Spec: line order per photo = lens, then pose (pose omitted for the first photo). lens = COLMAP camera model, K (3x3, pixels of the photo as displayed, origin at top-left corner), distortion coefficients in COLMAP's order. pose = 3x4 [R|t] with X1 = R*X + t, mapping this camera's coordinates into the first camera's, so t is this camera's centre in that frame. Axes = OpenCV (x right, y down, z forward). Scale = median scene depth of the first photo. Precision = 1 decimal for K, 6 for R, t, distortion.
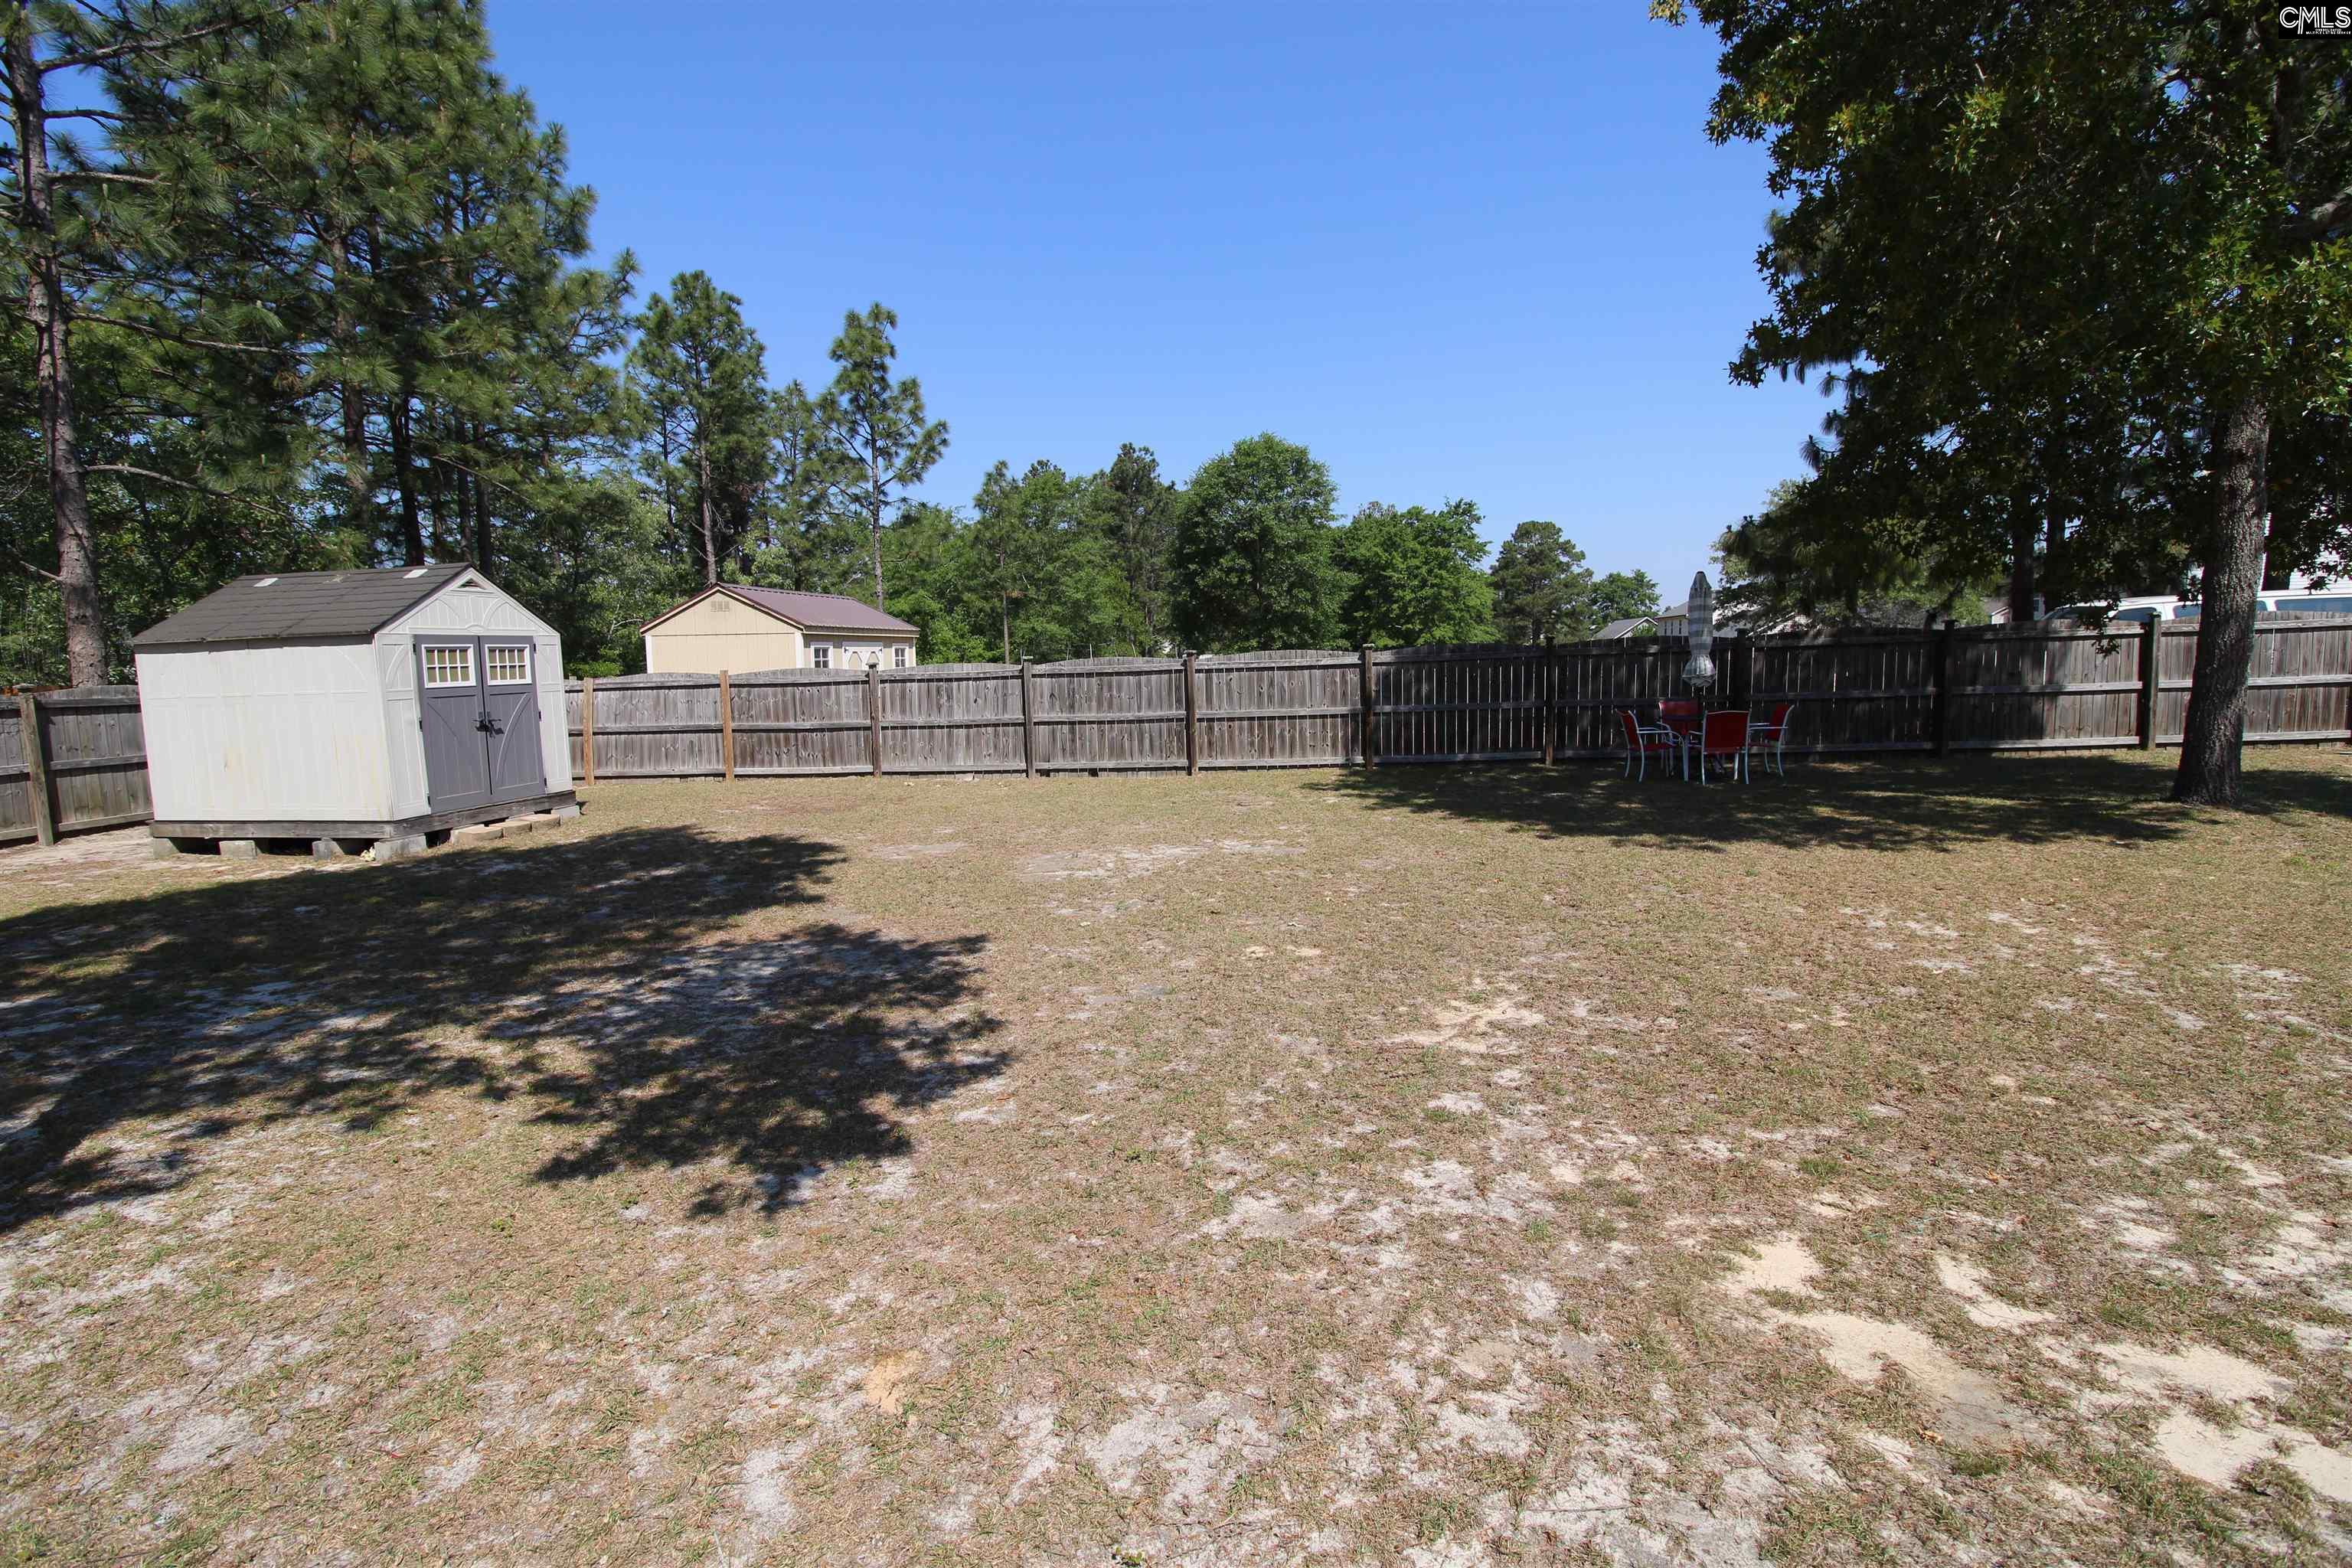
lens RADIAL K [[1084.8, 0, 1175.4], [0, 1084.8, 775.0], [0, 0, 1]] dist [-0.005269, -0.009018]
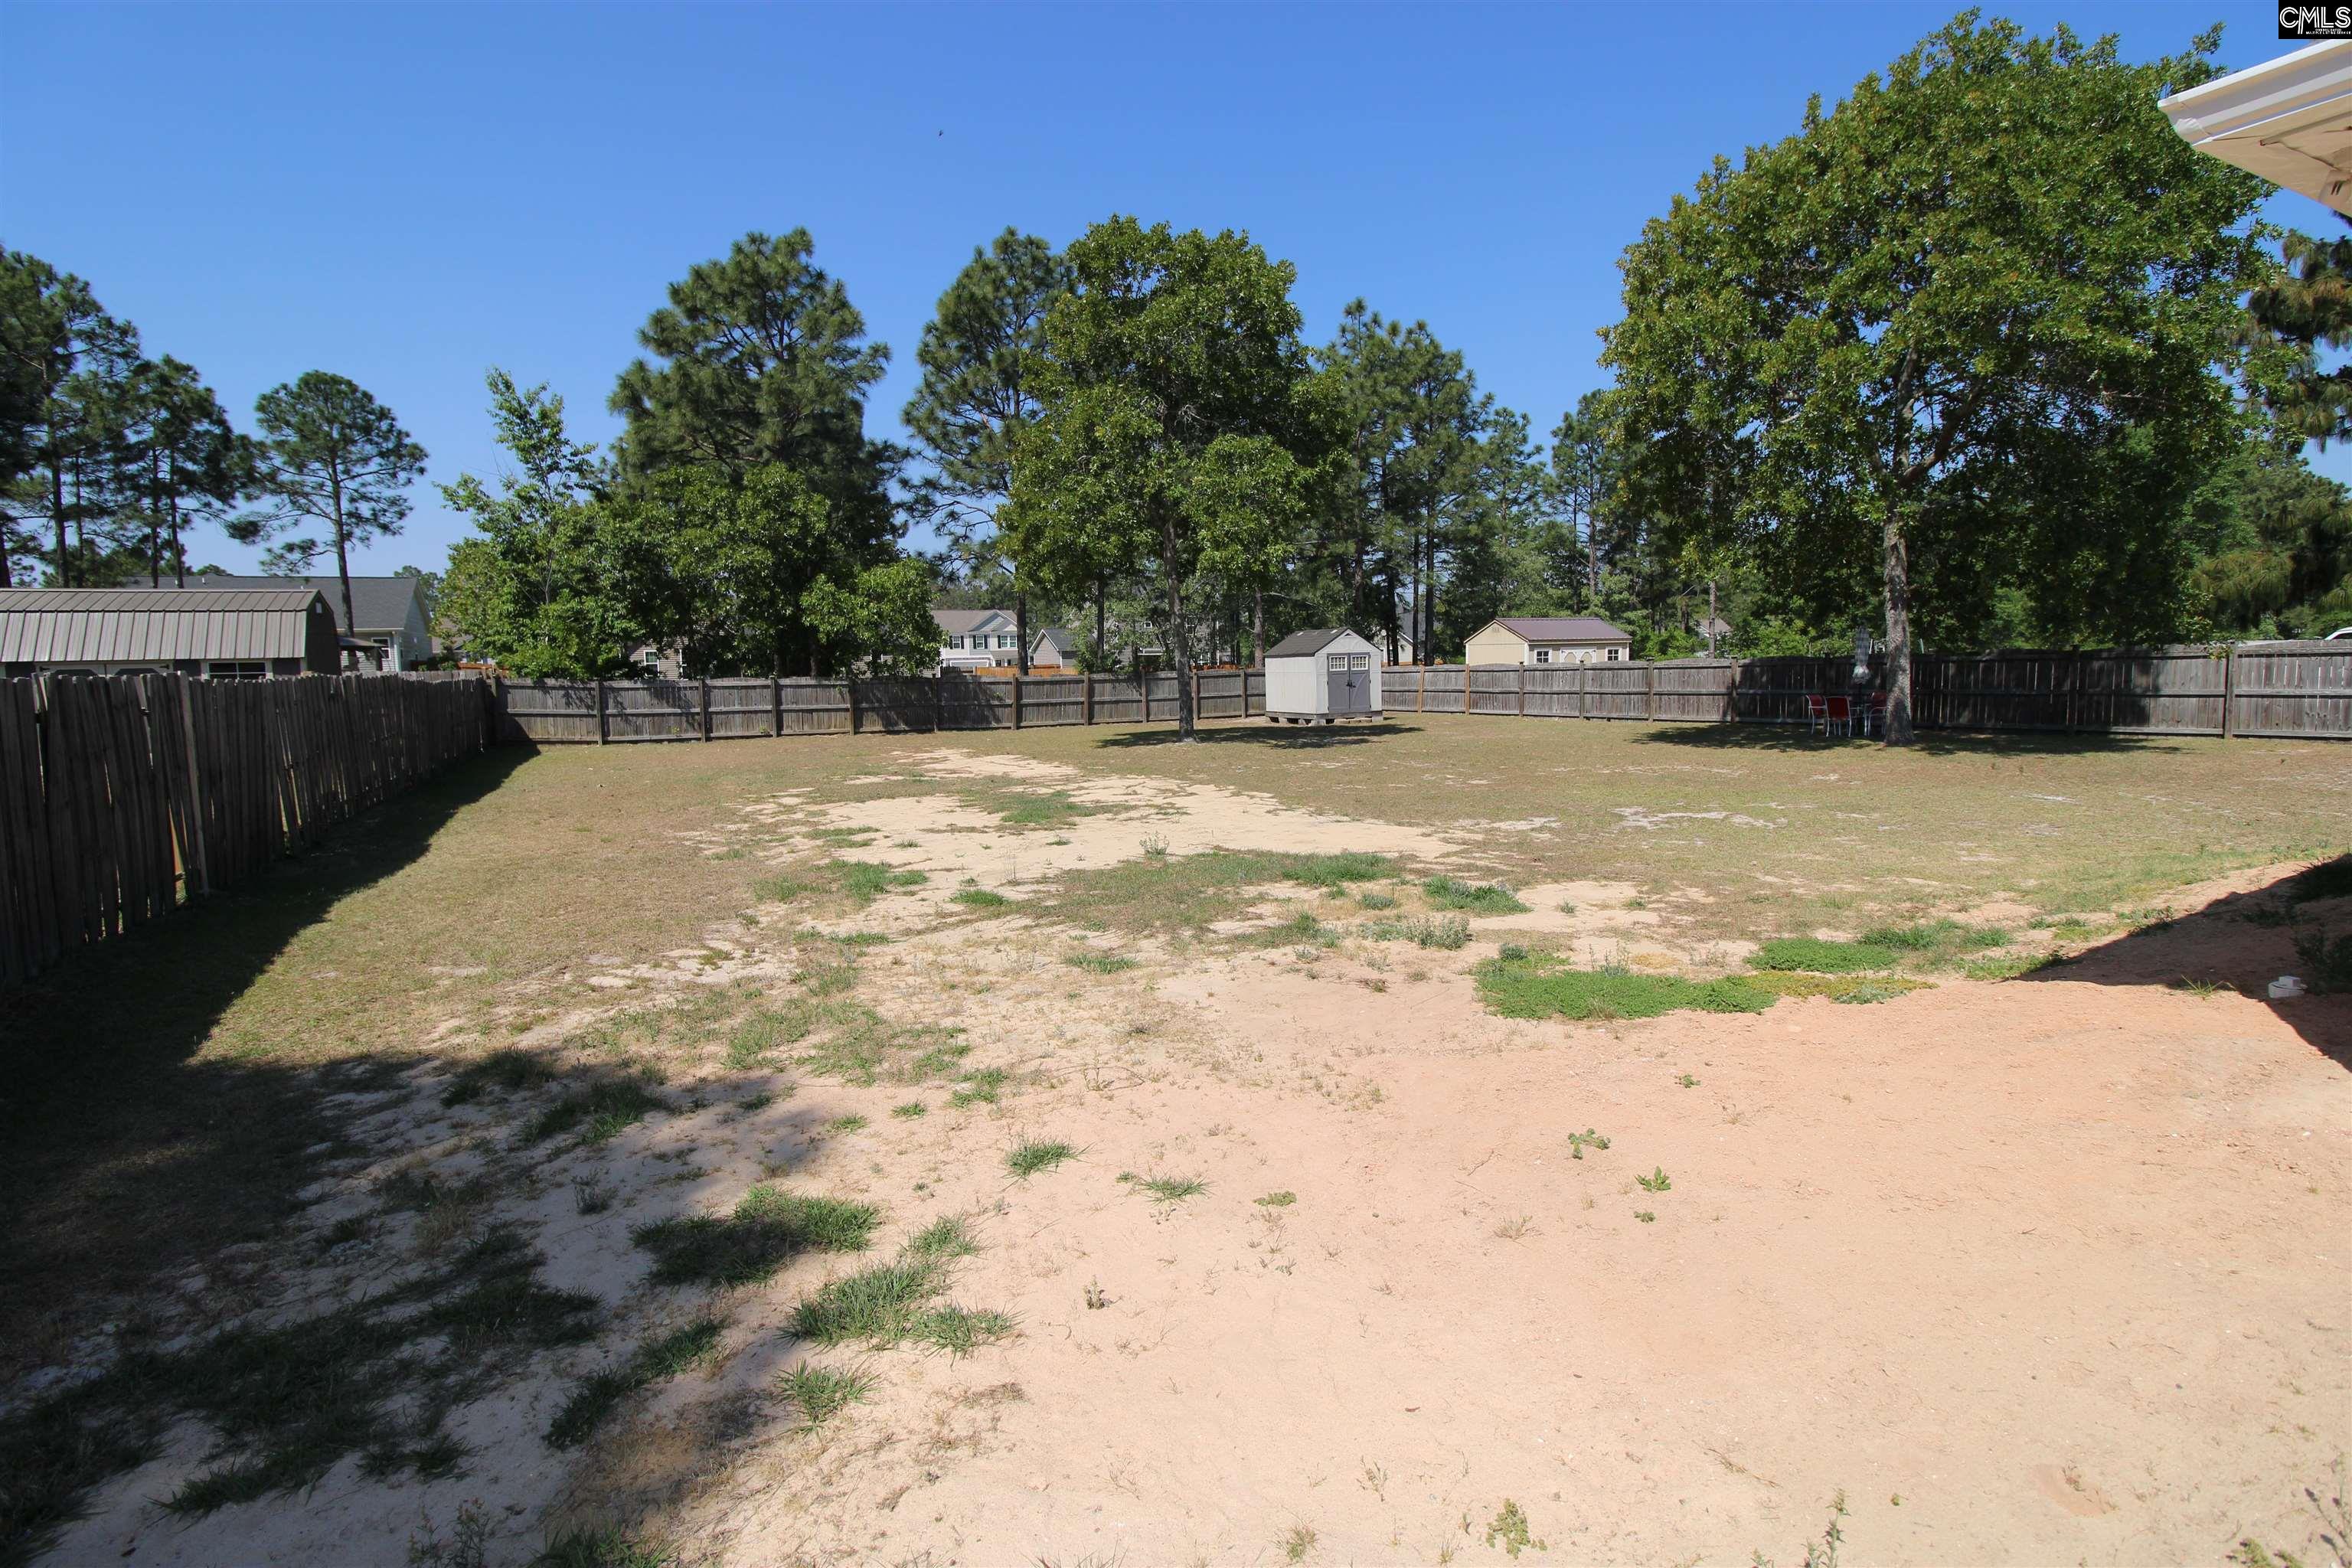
lens RADIAL K [[1084.8, 0, 1169.9], [0, 1084.8, 789.0], [0, 0, 1]] dist [-0.005269, -0.009018]
pose [[0.604539, 0.105833, -0.789513, 1.172955], [-0.078851, 0.994218, 0.072896, 0.049862], [0.792663, 0.018185, 0.609389, -0.961565]]
